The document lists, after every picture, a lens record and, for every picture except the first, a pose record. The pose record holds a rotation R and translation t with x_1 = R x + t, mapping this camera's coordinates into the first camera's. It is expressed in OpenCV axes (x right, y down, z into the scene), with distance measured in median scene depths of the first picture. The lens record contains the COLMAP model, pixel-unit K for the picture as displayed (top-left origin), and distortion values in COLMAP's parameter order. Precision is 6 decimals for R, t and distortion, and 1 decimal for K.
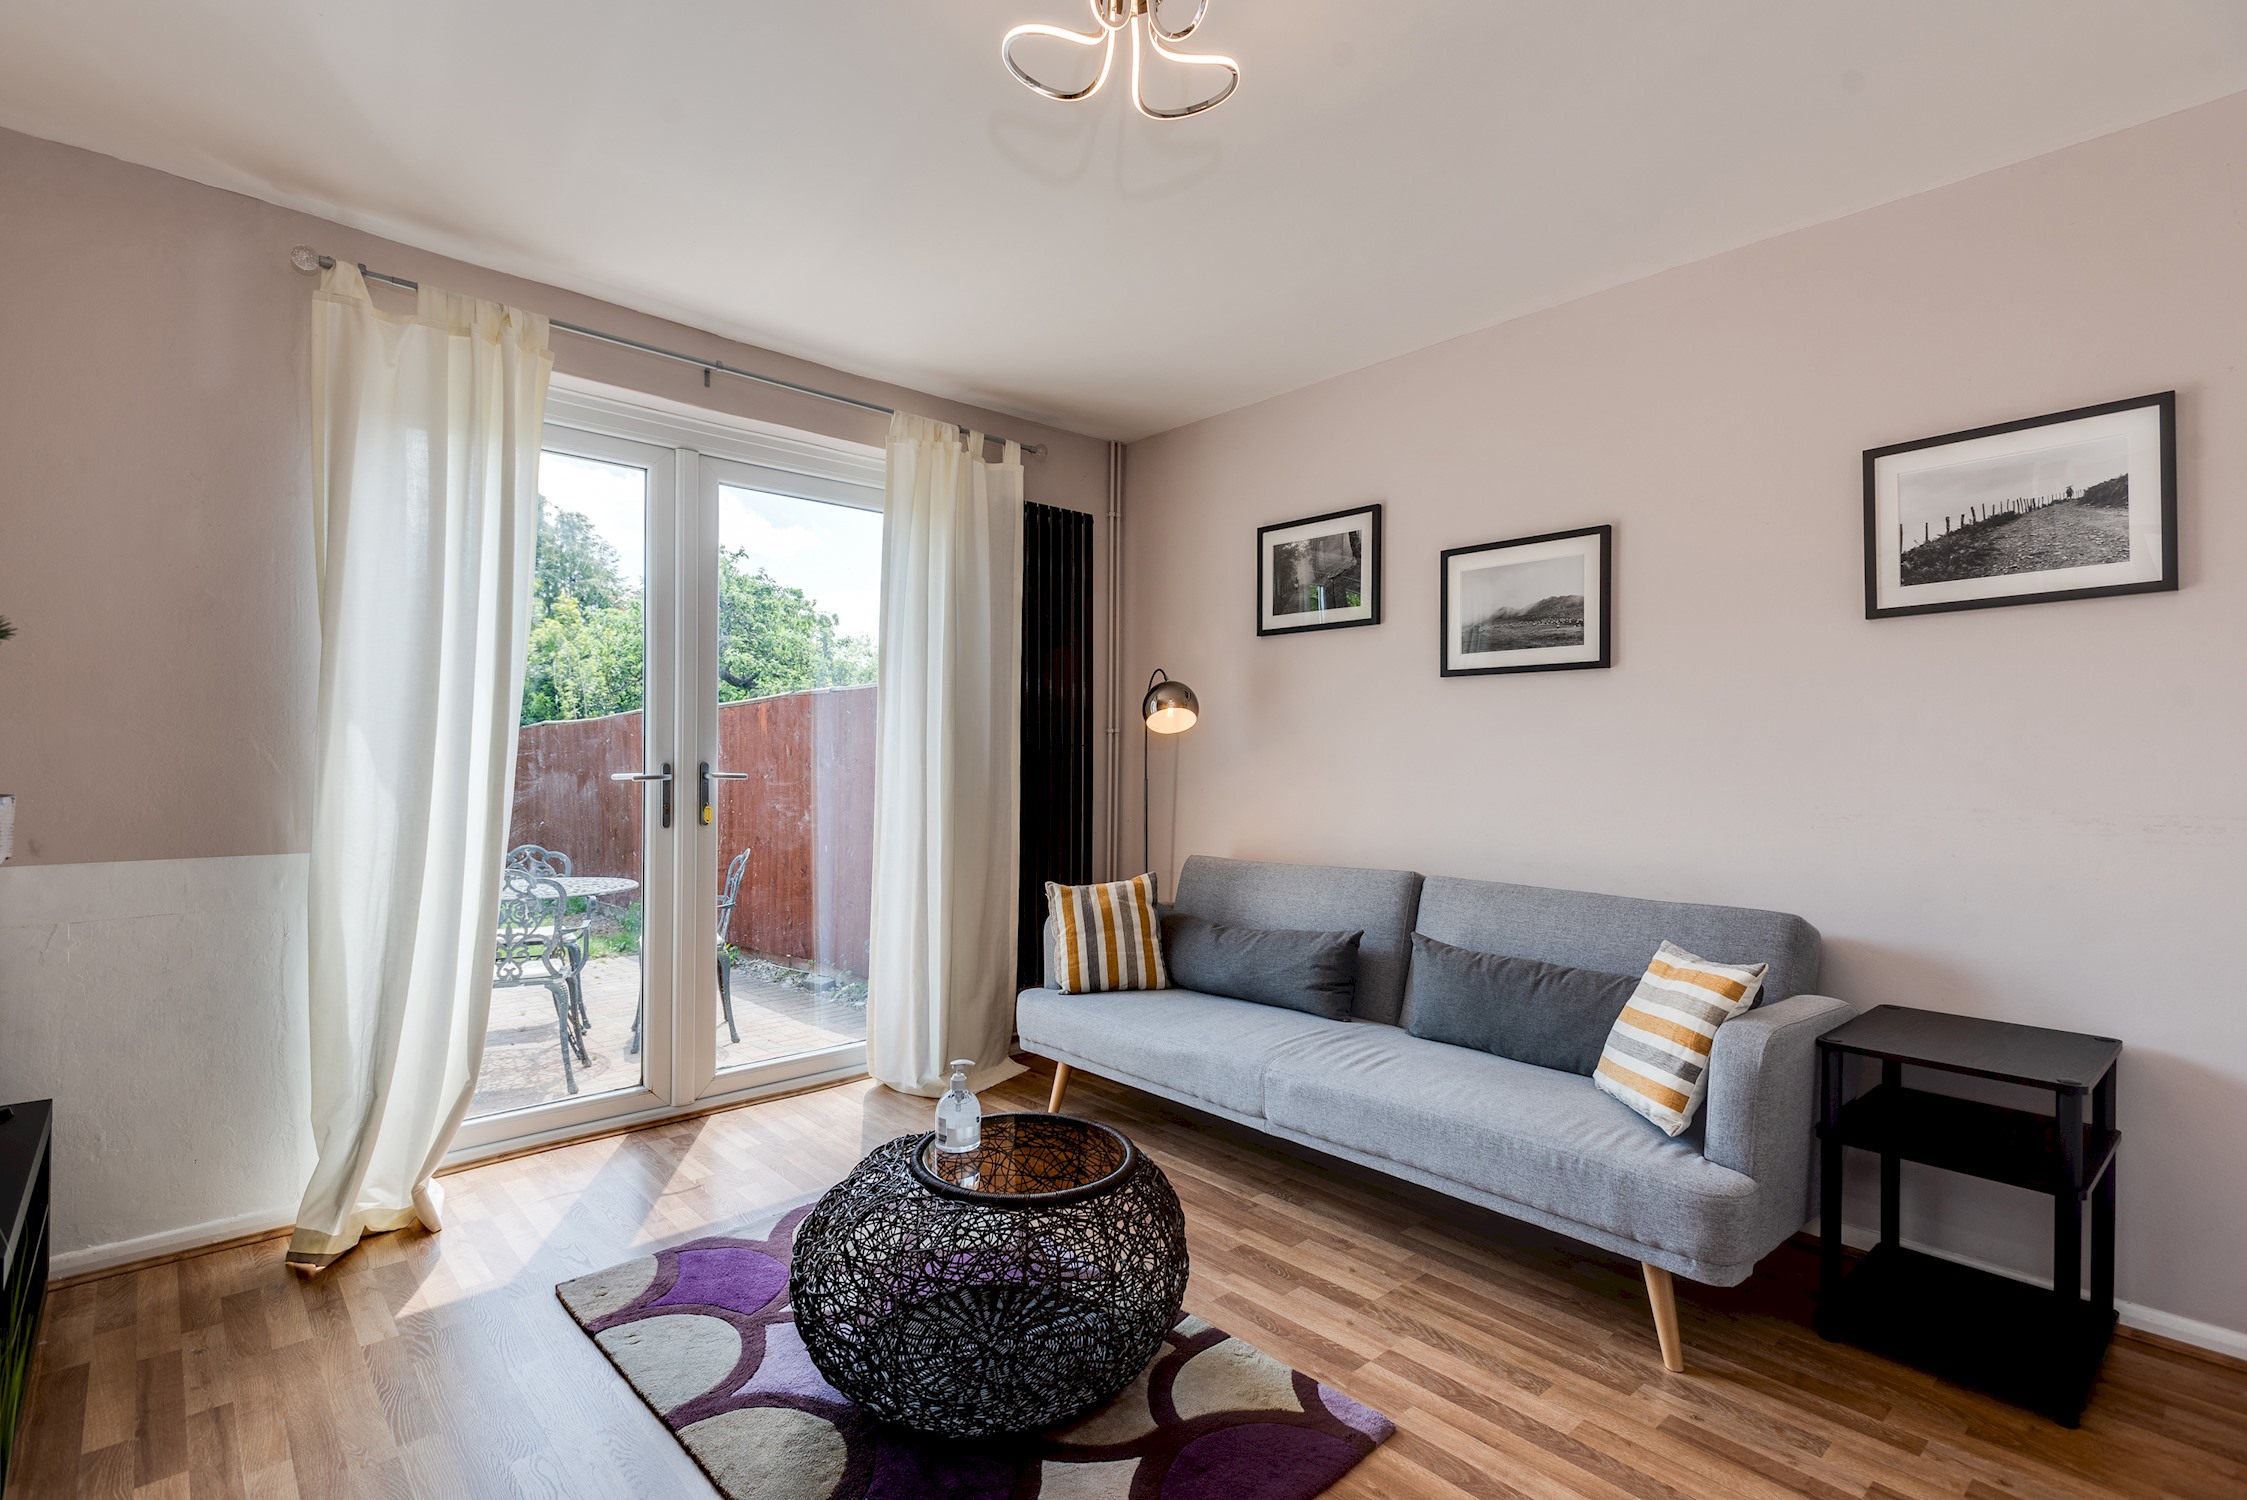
lens RADIAL K [[1060.7, 0, 1132.7], [0, 1060.7, 790.4], [0, 0, 1]] dist [0.002256, 0.000028]
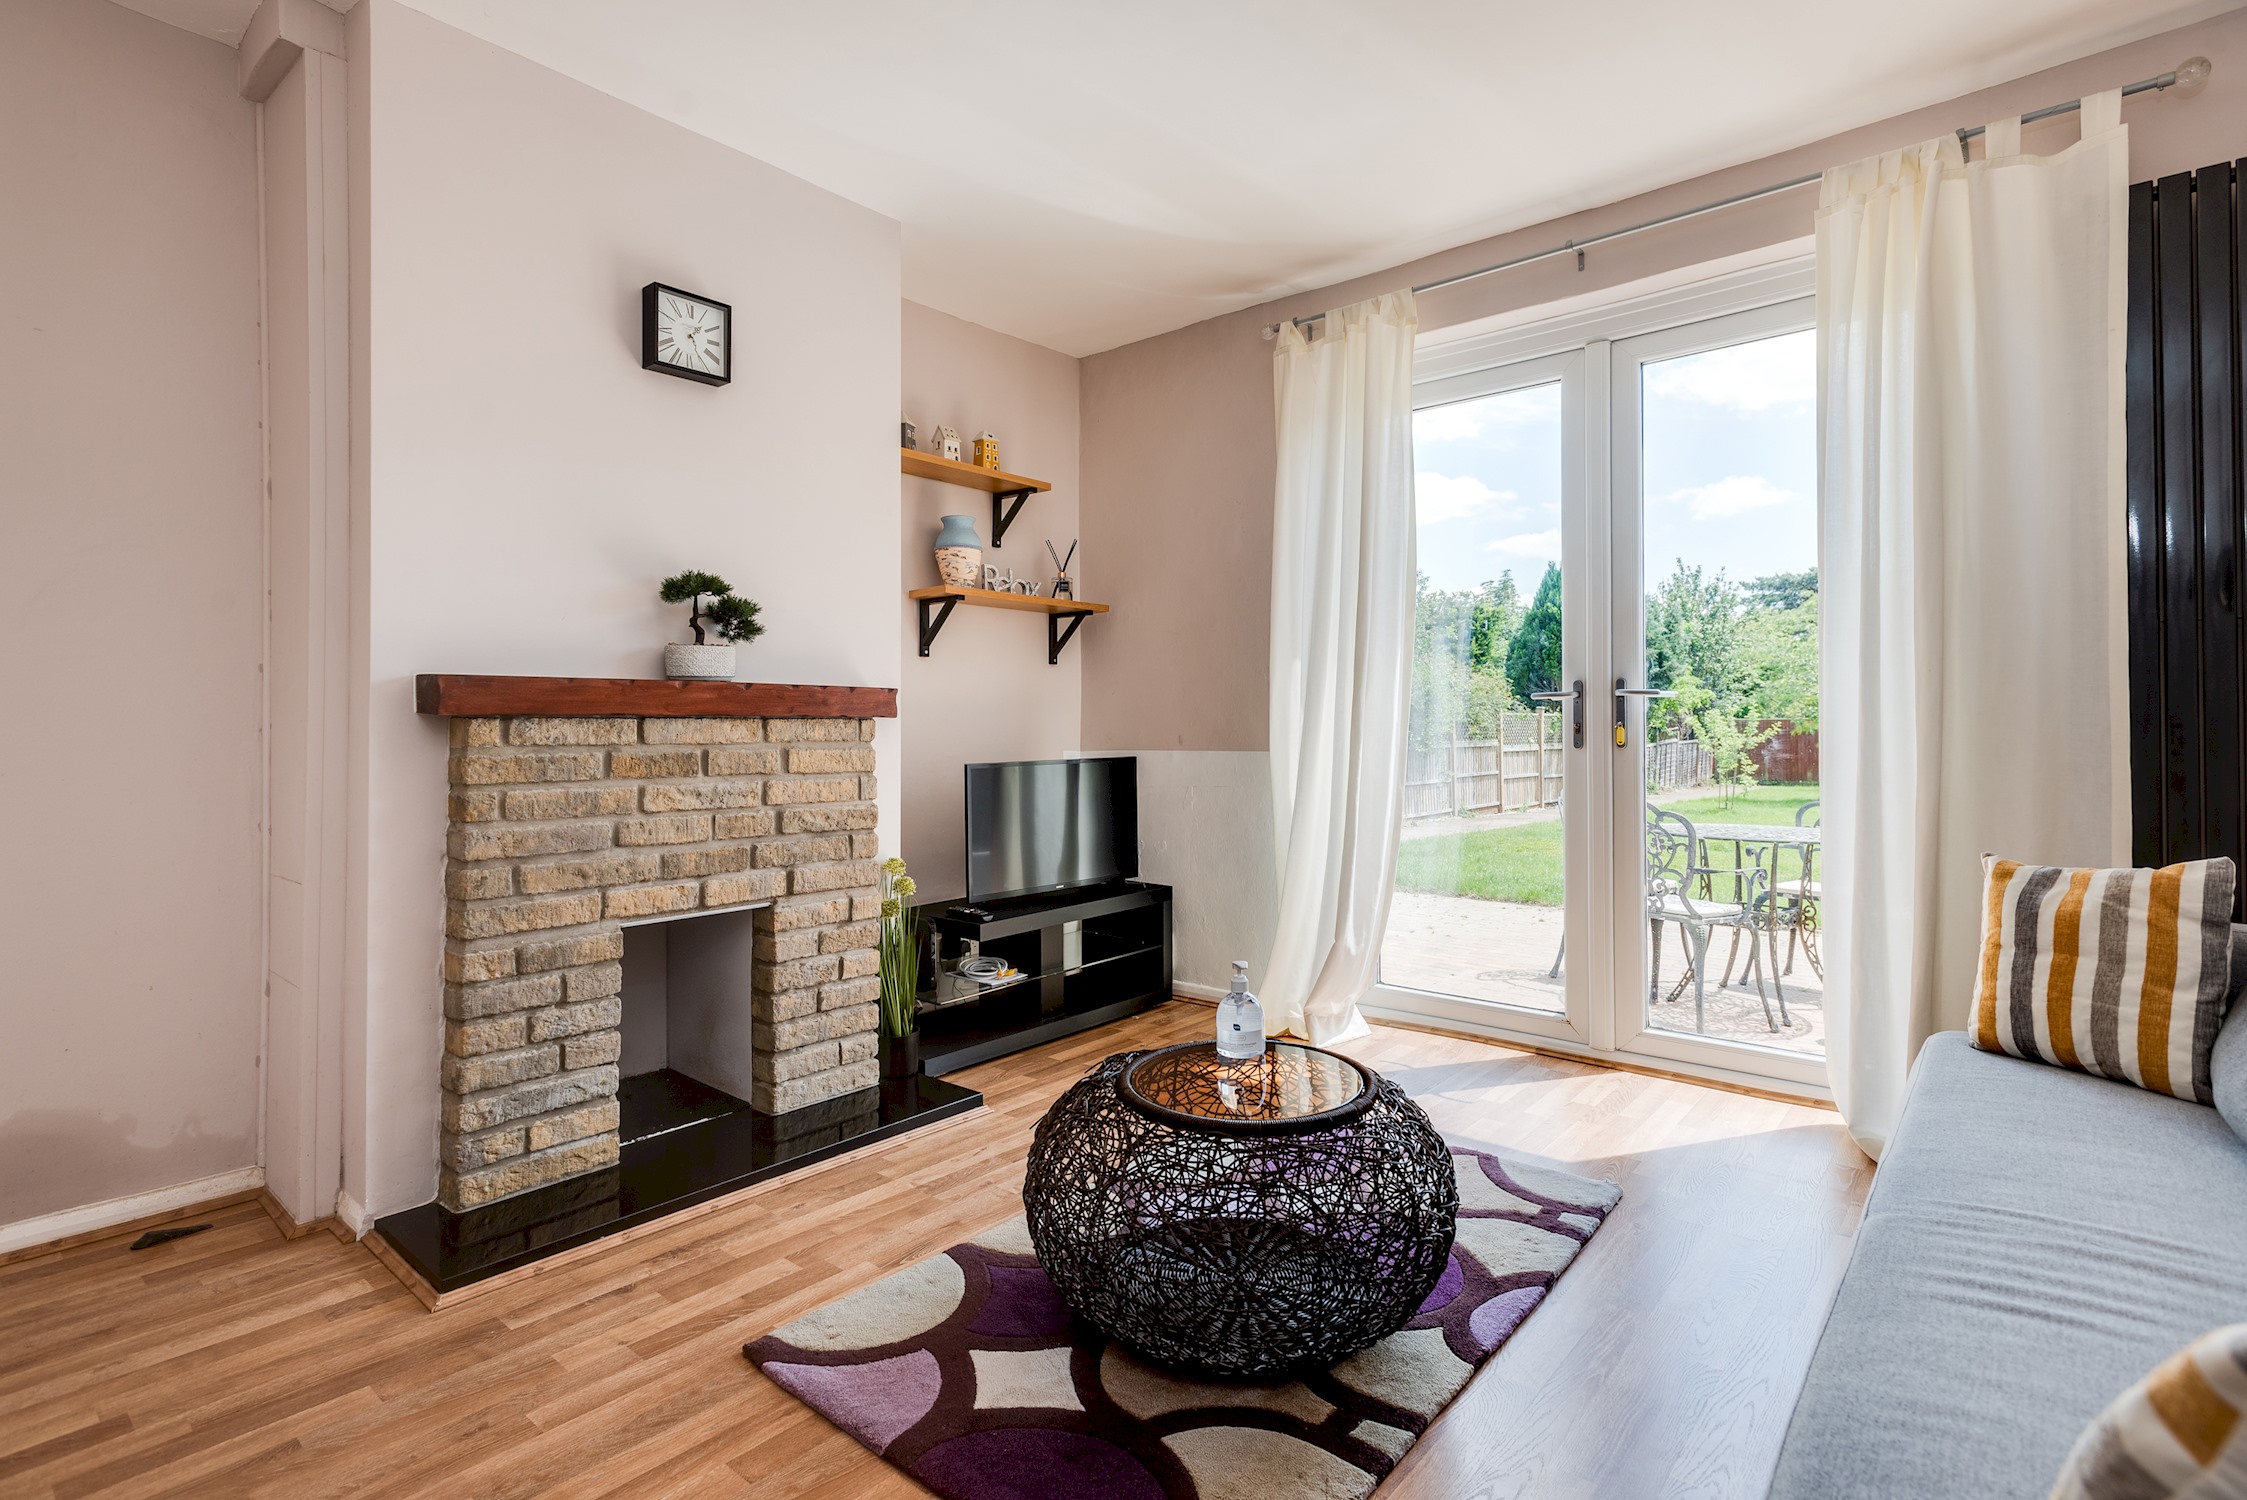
lens RADIAL K [[1071.3, 0, 1123.5], [0, 1071.3, 750.0], [0, 0, 1]] dist [0.000897, 0.000363]
pose [[0.116457, 0.009880, -0.993147, 0.468542], [-0.026629, 0.999622, 0.006822, 0.041109], [0.992839, 0.025652, 0.116676, 0.485551]]
